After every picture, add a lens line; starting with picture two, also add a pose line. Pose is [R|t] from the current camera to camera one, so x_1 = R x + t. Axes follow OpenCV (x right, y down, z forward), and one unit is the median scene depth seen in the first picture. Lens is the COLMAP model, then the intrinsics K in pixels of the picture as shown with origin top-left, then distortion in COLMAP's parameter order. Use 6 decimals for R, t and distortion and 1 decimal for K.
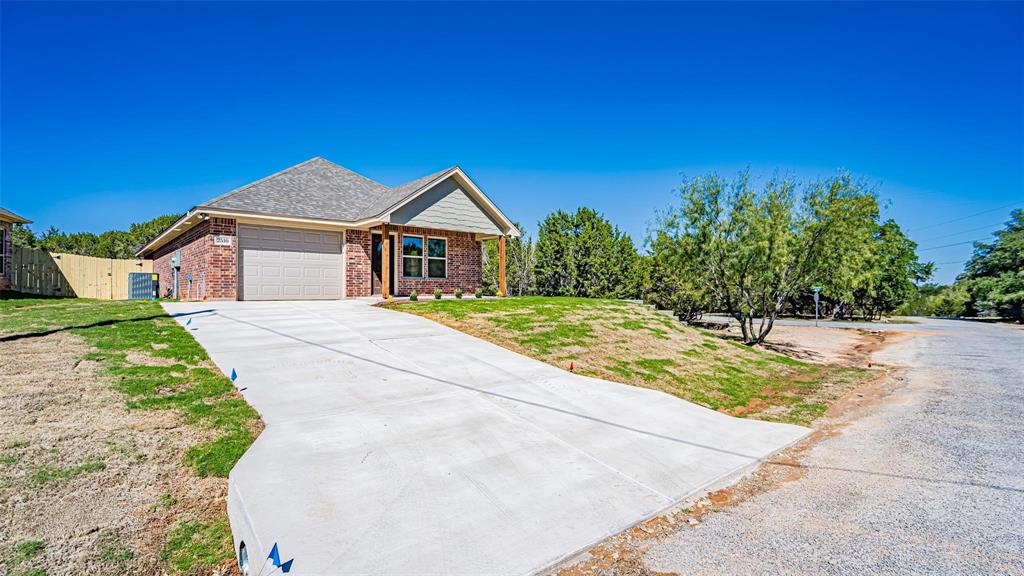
lens RADIAL K [[478.0, 0, 502.5], [0, 478.0, 287.0], [0, 0, 1]] dist [-0.007366, 0.000107]
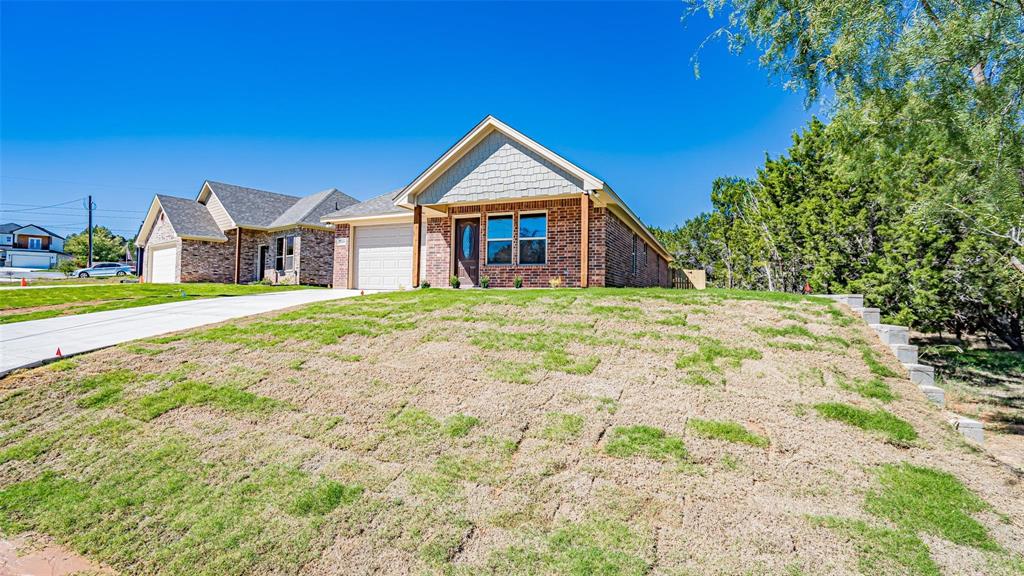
lens RADIAL K [[478.0, 0, 502.5], [0, 478.0, 287.0], [0, 0, 1]] dist [-0.007366, 0.000107]
pose [[0.386177, 0.007286, -0.922396, 0.621774], [0.006378, 0.999924, 0.010568, 0.010512], [0.922403, -0.009964, 0.386101, 0.737856]]
